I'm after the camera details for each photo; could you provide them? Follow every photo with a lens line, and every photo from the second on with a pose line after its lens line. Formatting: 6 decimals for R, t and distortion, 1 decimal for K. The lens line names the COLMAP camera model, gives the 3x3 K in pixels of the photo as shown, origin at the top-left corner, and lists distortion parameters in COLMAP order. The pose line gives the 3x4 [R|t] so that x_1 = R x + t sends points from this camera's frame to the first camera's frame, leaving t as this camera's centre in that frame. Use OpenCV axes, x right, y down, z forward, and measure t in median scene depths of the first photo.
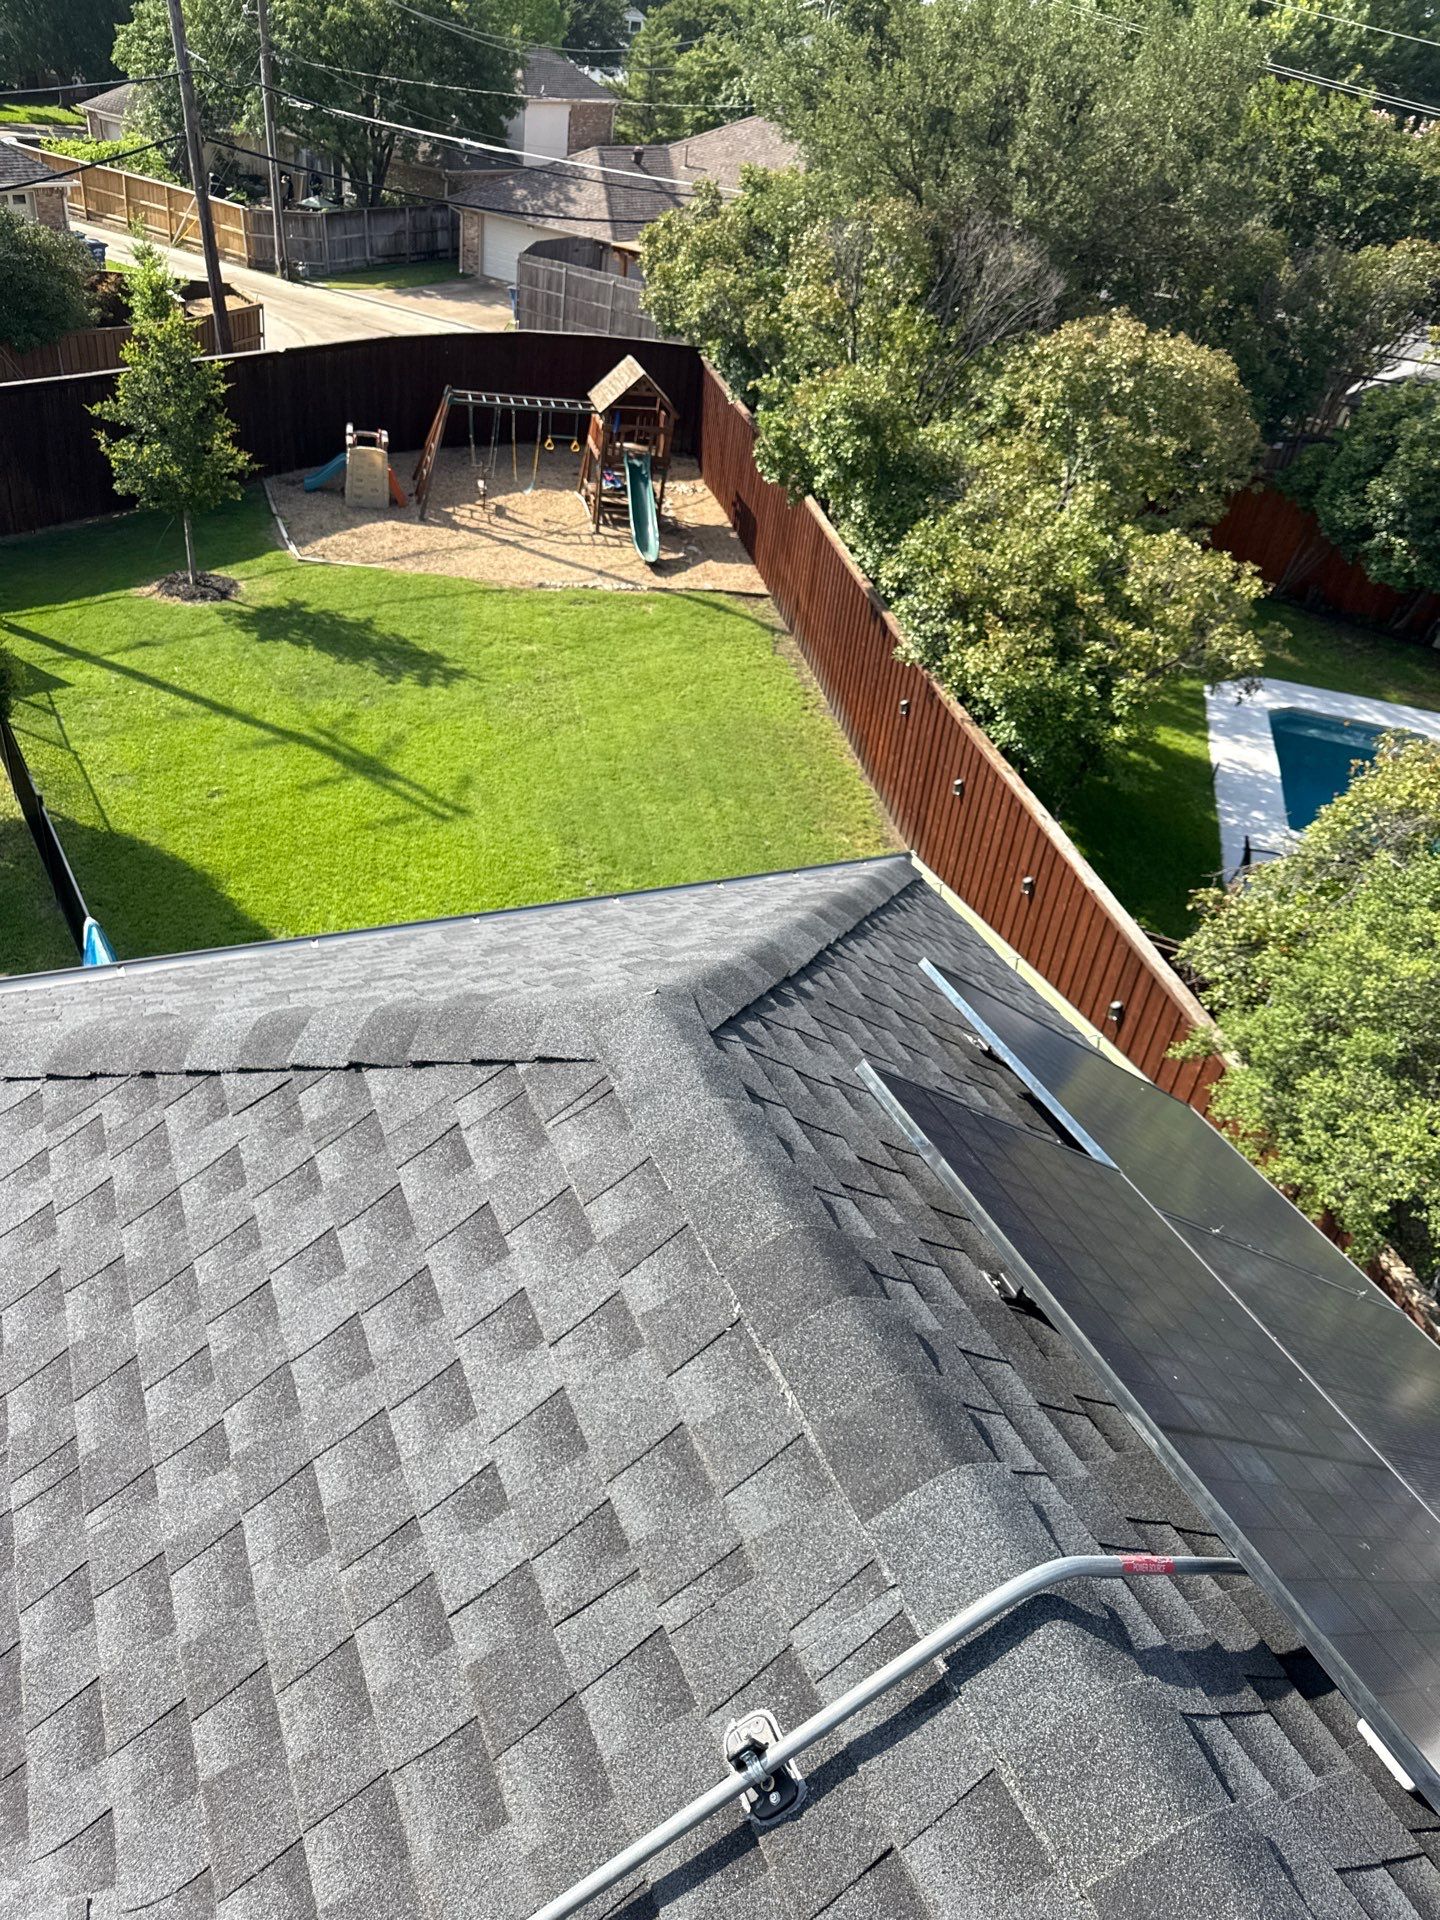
lens RADIAL K [[1339.5, 0, 720.0], [0, 1339.5, 960.0], [0, 0, 1]] dist [0.076318, -0.105269]
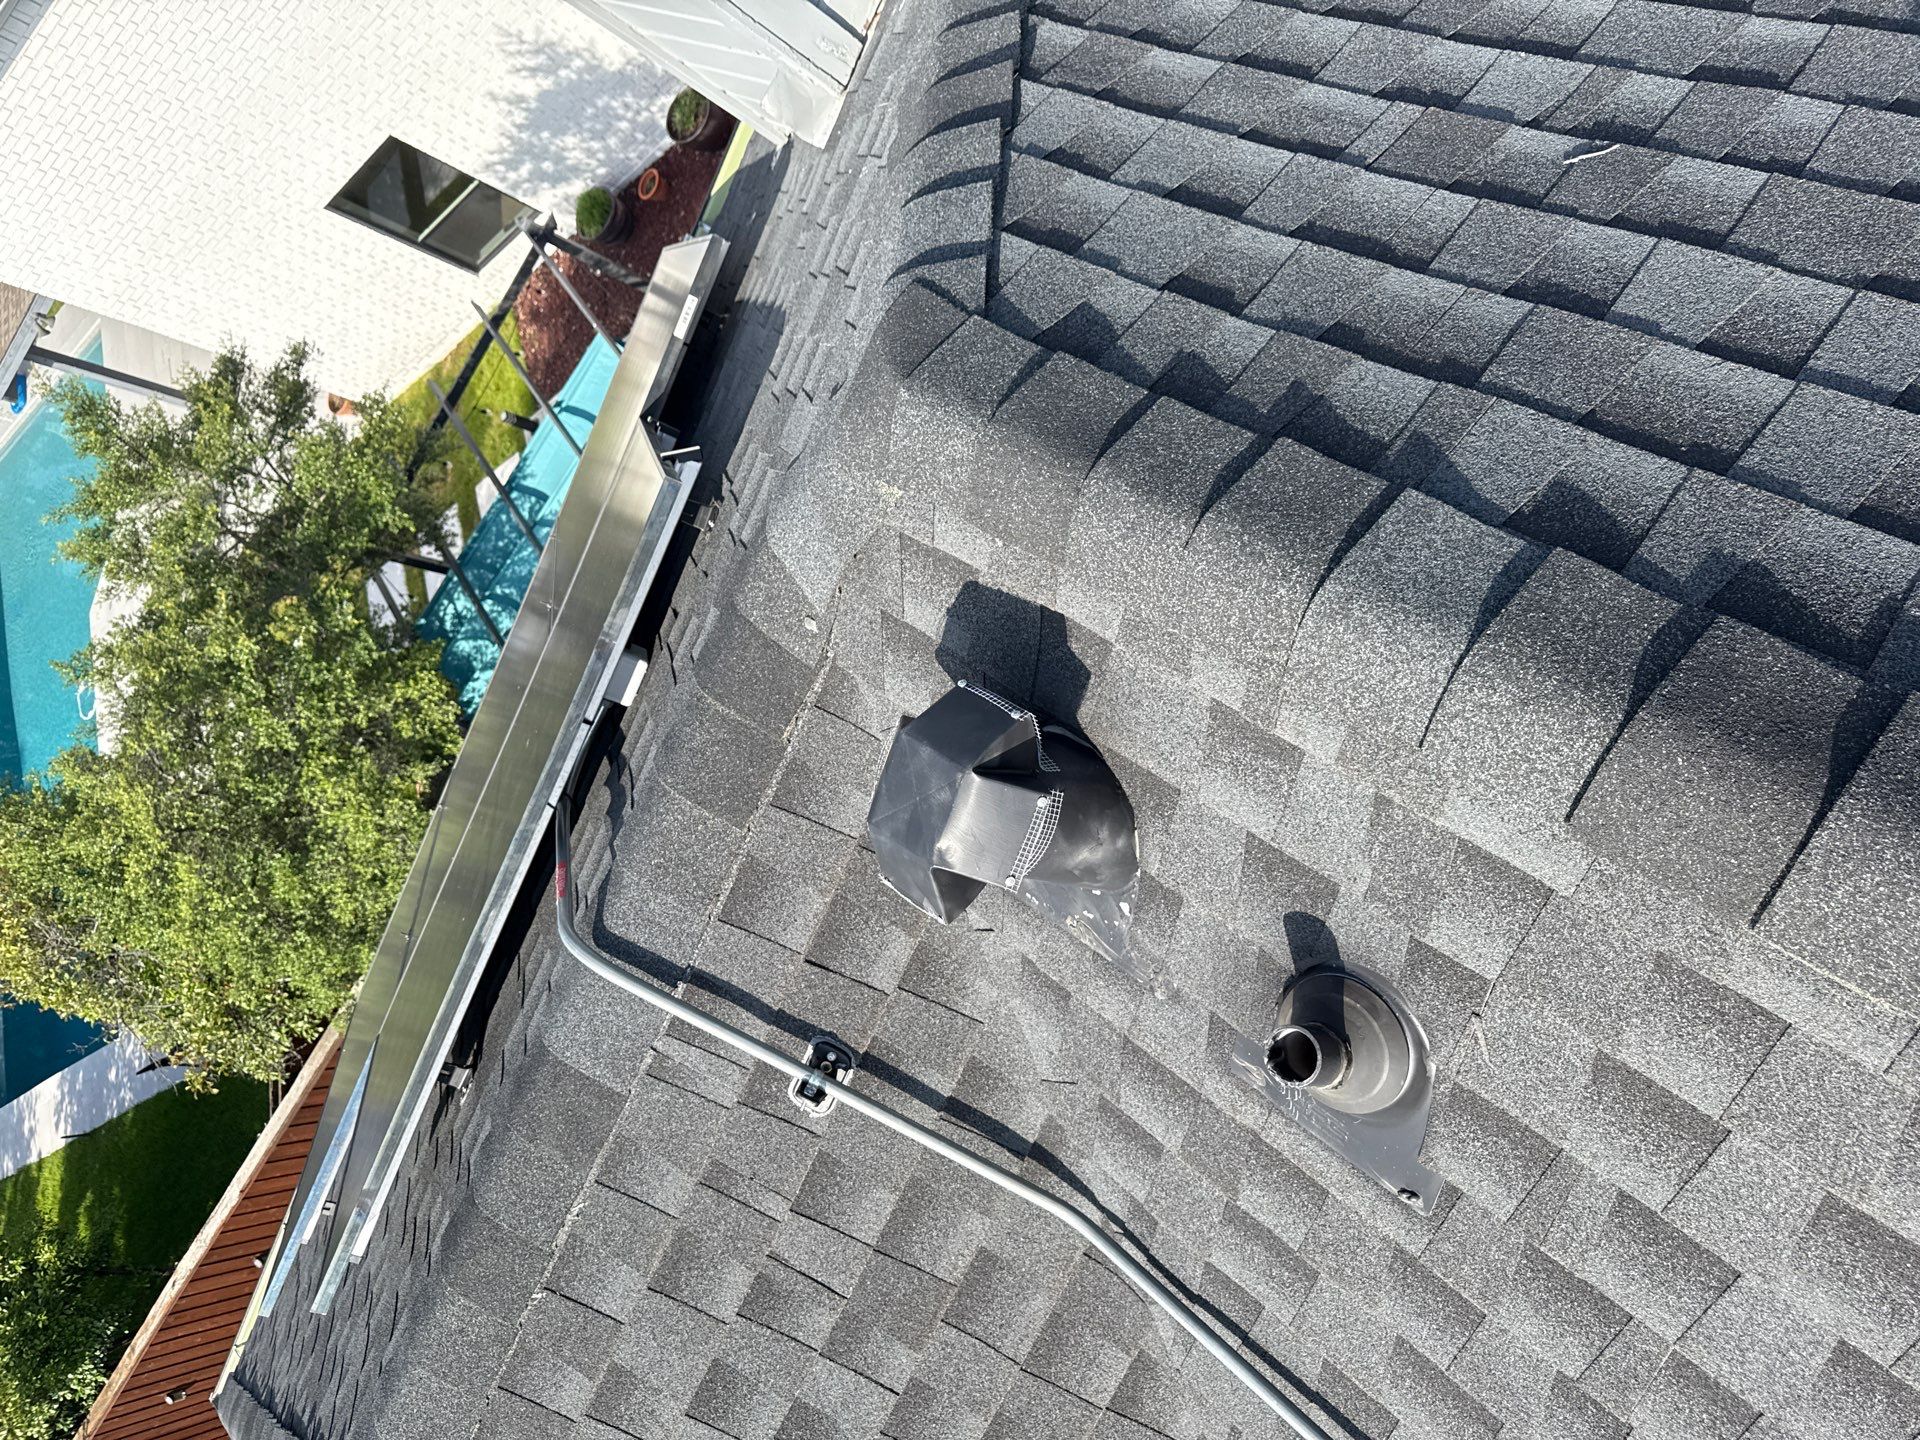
lens RADIAL K [[1363.7, 0, 937.7], [0, 1363.7, 742.0], [0, 0, 1]] dist [0.001820, -0.001664]
pose [[-0.508234, -0.792782, 0.336444, -0.030070], [0.829793, -0.346205, 0.437706, 0.038173], [-0.230527, 0.501636, 0.833798, -0.031082]]
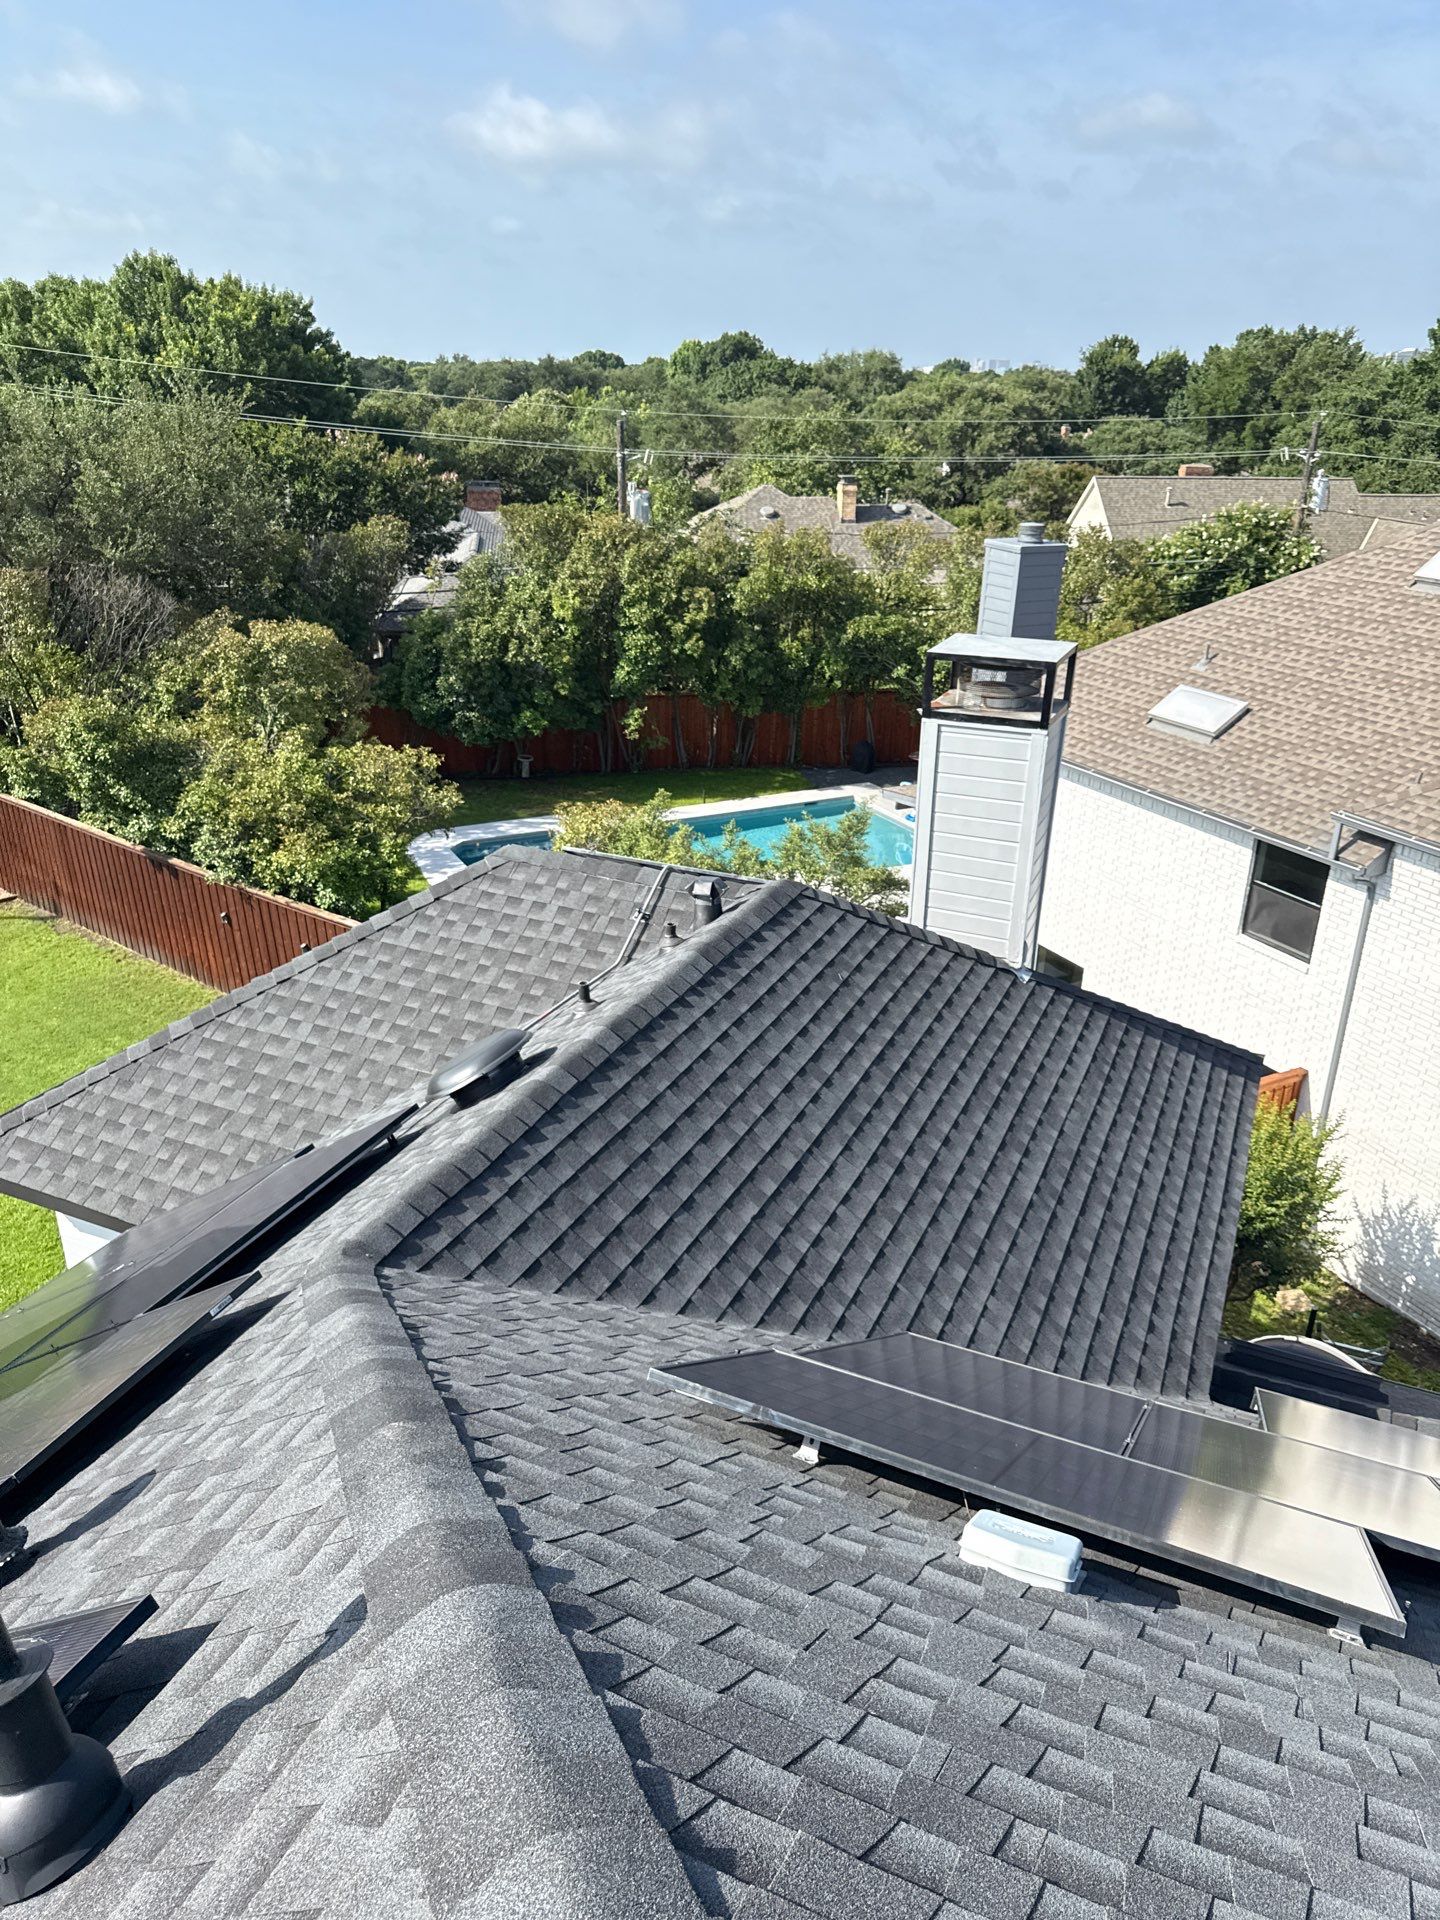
lens RADIAL K [[1340.9, 0, 725.8], [0, 1340.9, 992.5], [0, 0, 1]] dist [0.123849, -0.155765]
pose [[0.747529, -0.374729, 0.548432, -0.303982], [0.447003, 0.894531, 0.001932, 0.111112], [-0.491313, 0.243707, 0.836193, -0.398619]]
